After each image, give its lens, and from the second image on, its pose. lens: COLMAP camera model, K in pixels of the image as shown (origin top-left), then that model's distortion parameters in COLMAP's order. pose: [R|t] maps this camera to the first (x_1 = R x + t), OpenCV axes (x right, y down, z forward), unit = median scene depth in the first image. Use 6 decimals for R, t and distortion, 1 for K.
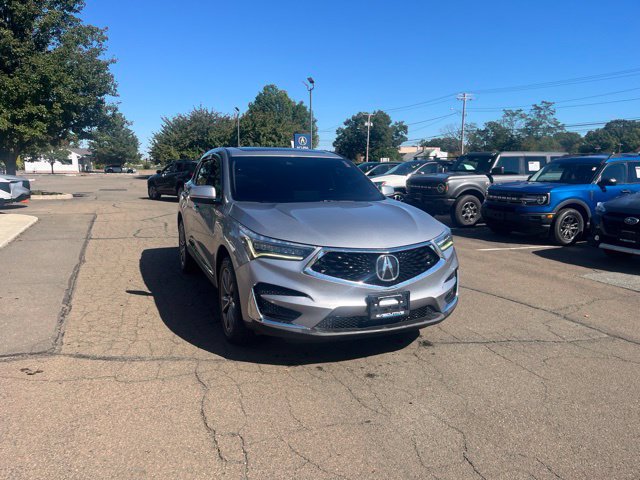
lens RADIAL K [[485.4, 0, 320.1], [0, 485.4, 237.7], [0, 0, 1]] dist [0.065287, -0.085567]
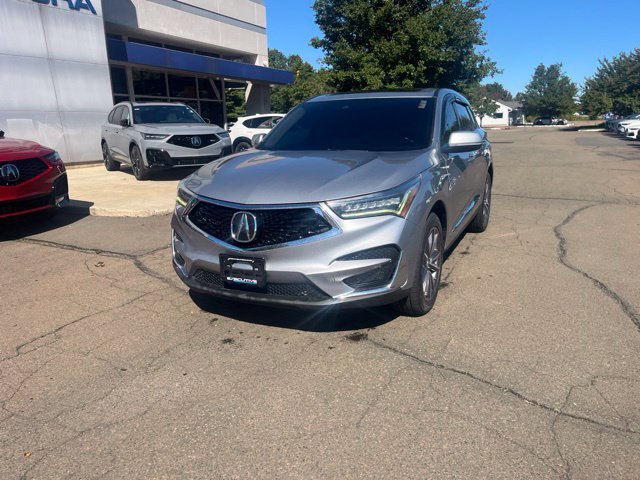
lens RADIAL K [[485.4, 0, 318.6], [0, 485.4, 238.6], [0, 0, 1]] dist [0.065287, -0.085567]
pose [[0.655277, 0.151490, -0.740042, 0.337114], [-0.081016, 0.988128, 0.130538, -0.015652], [0.751031, -0.025584, 0.659771, 0.207401]]
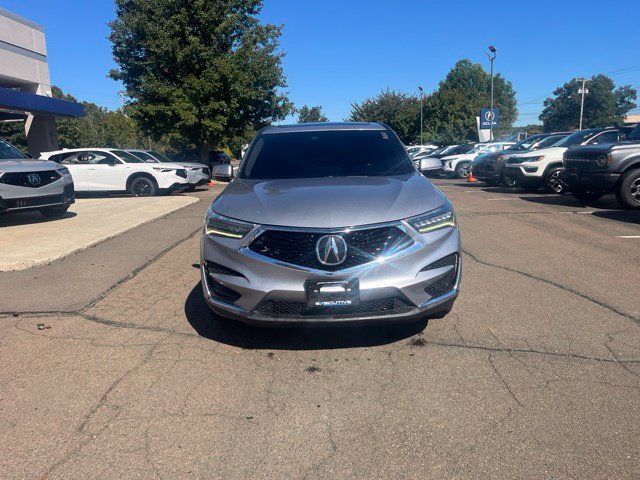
lens RADIAL K [[485.4, 0, 318.6], [0, 485.4, 230.6], [0, 0, 1]] dist [0.065287, -0.085567]
pose [[0.919526, 0.022759, -0.392370, 0.179257], [-0.014505, 0.999607, 0.023988, 0.002418], [0.392761, -0.016366, 0.919495, 0.072729]]
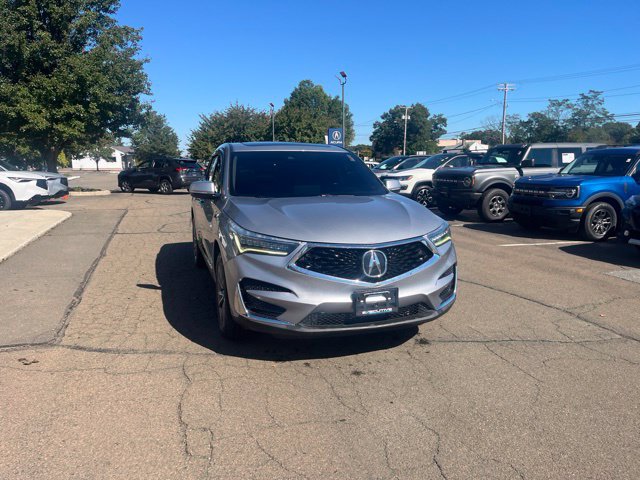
lens RADIAL K [[485.4, 0, 319.3], [0, 485.4, 239.0], [0, 0, 1]] dist [0.065287, -0.085567]
pose [[0.996860, 0.001671, -0.079170, 0.040992], [-0.000673, 0.999920, 0.012632, 0.000037], [0.079185, -0.012539, 0.996781, 0.007492]]
